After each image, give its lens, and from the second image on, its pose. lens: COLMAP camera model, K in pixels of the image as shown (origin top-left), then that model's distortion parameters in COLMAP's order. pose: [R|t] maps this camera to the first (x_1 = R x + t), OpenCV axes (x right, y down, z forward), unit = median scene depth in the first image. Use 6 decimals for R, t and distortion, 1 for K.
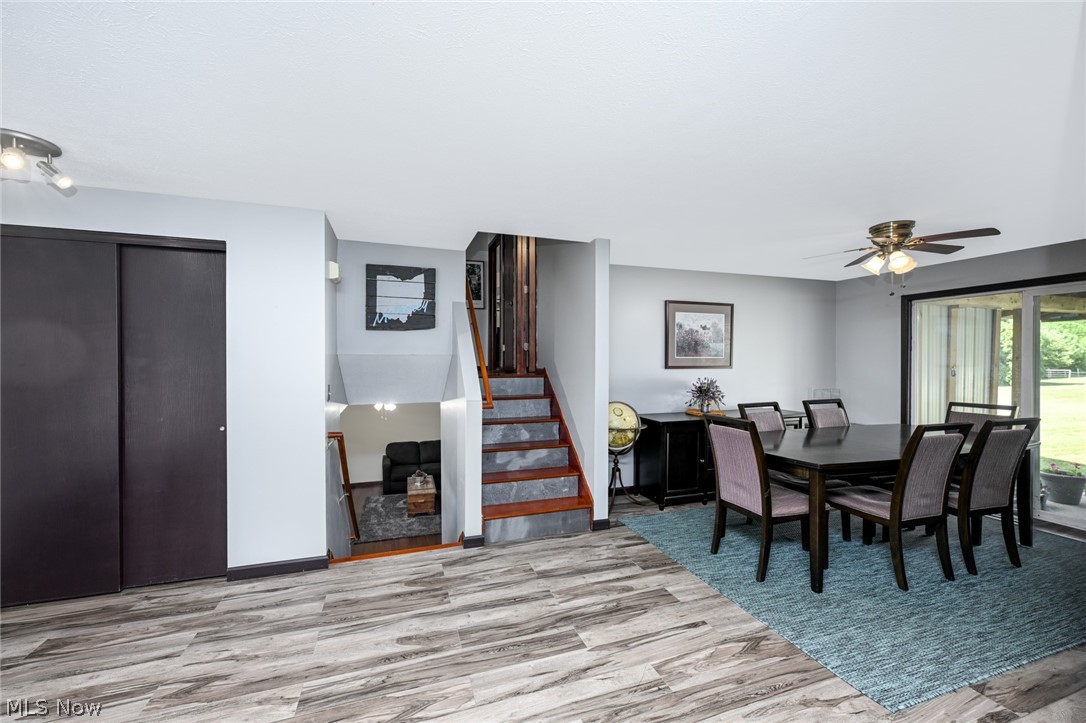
lens RADIAL K [[437.4, 0, 543.0], [0, 437.4, 361.5], [0, 0, 1]] dist [0.005181, 0.000025]
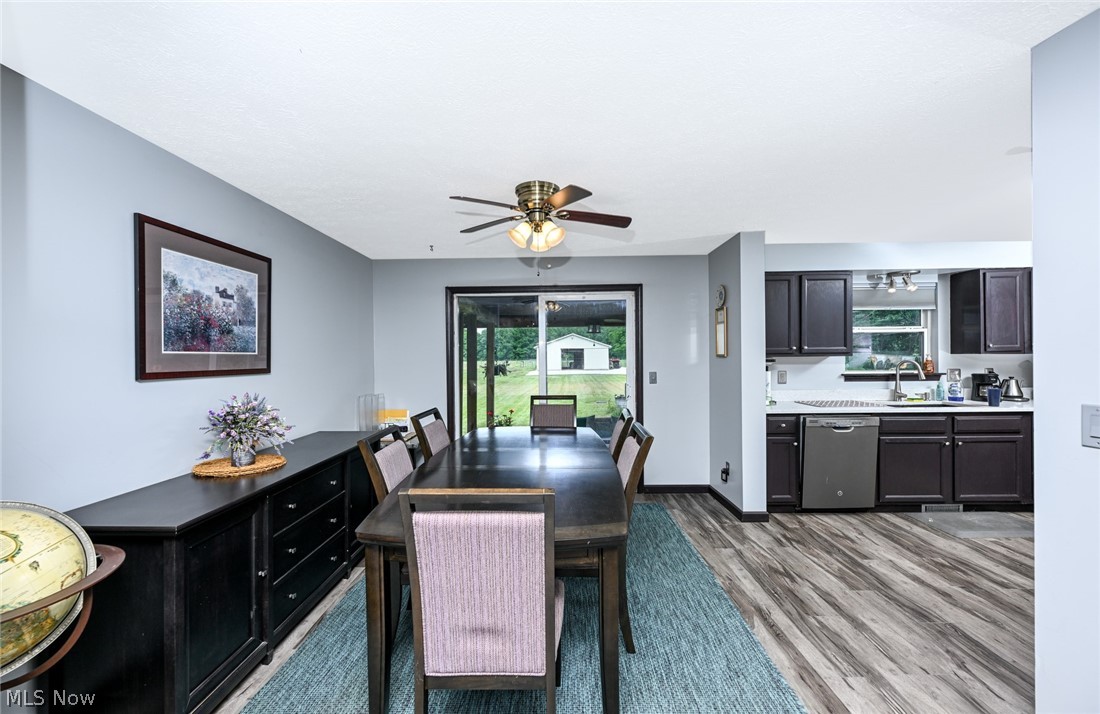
lens RADIAL K [[436.2, 0, 550.0], [0, 436.2, 357.0], [0, 0, 1]] dist [-0.002366, -0.000186]
pose [[0.350922, -0.004488, 0.936394, 0.041301], [0.018756, 0.999822, -0.002238, 0.004142], [-0.936217, 0.018349, 0.350944, 0.594848]]
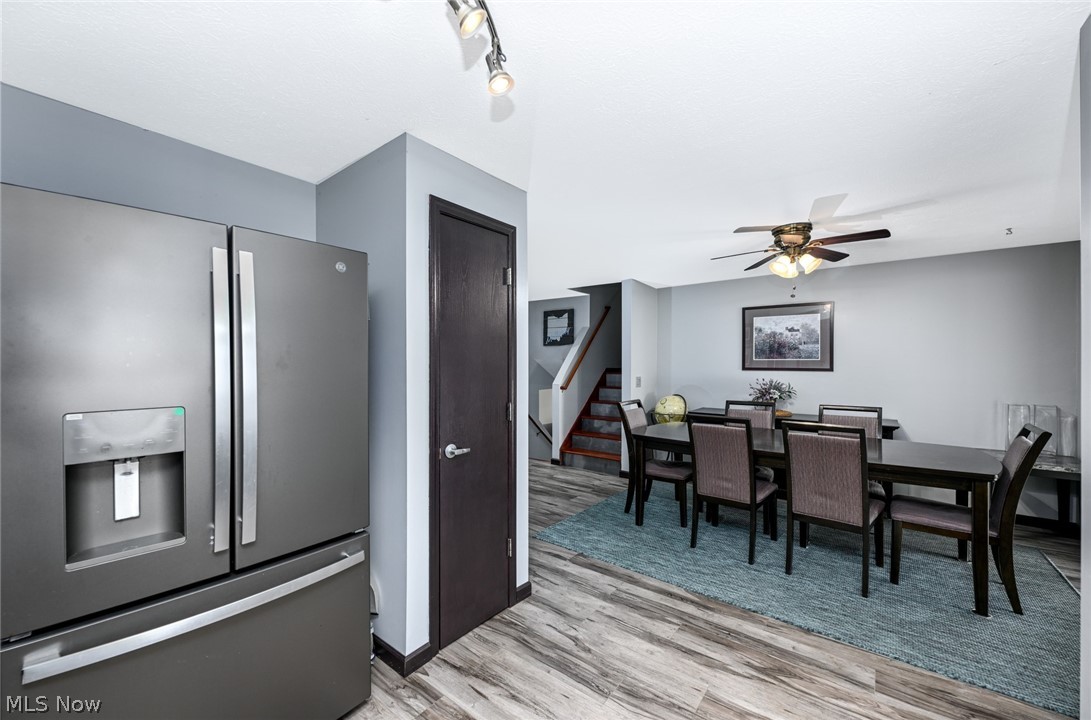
lens RADIAL K [[435.3, 0, 545.5], [0, 435.3, 360.0], [0, 0, 1]] dist [-0.000425, -0.000019]
pose [[0.535773, -0.004748, -0.844349, 1.131011], [-0.006247, 0.999935, -0.009587, 0.006171], [0.844339, 0.010412, 0.535709, -0.006560]]
